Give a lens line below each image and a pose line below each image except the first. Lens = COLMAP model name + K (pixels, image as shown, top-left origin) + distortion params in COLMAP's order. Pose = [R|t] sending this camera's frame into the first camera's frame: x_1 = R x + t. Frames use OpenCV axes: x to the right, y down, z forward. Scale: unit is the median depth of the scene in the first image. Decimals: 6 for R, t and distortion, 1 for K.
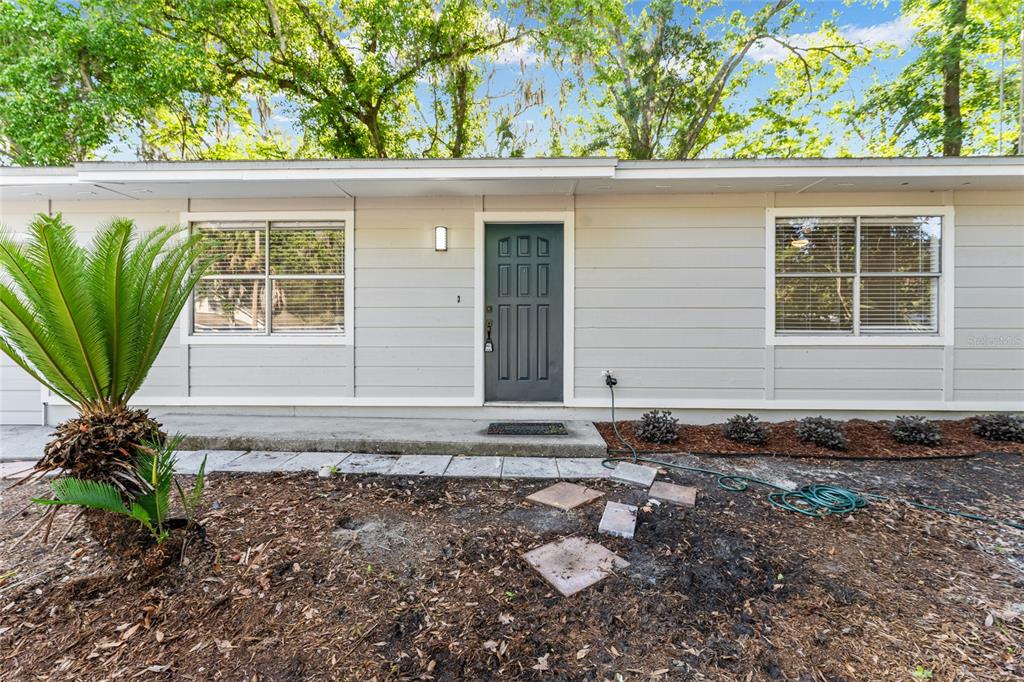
lens RADIAL K [[415.3, 0, 513.6], [0, 415.3, 339.5], [0, 0, 1]] dist [0.001687, 0.000155]
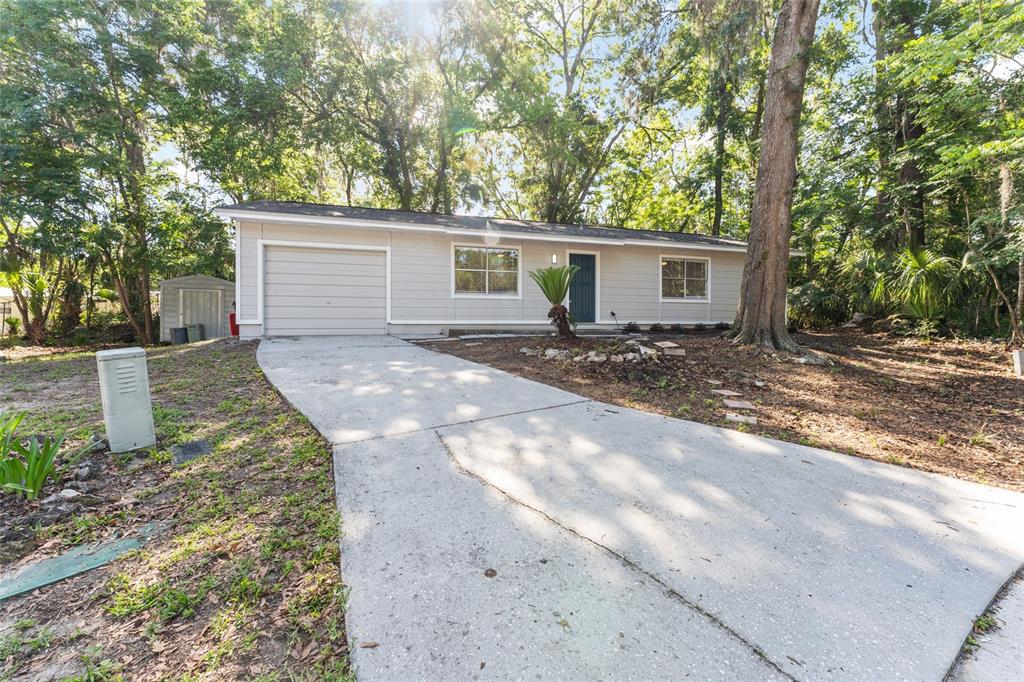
lens RADIAL K [[413.1, 0, 509.5], [0, 413.1, 320.9], [0, 0, 1]] dist [-0.000422, 0.000012]
pose [[0.949294, 0.001411, 0.314387, -1.226206], [0.000379, 0.999984, -0.005633, 0.154171], [-0.314390, 0.005467, 0.949278, -1.327177]]
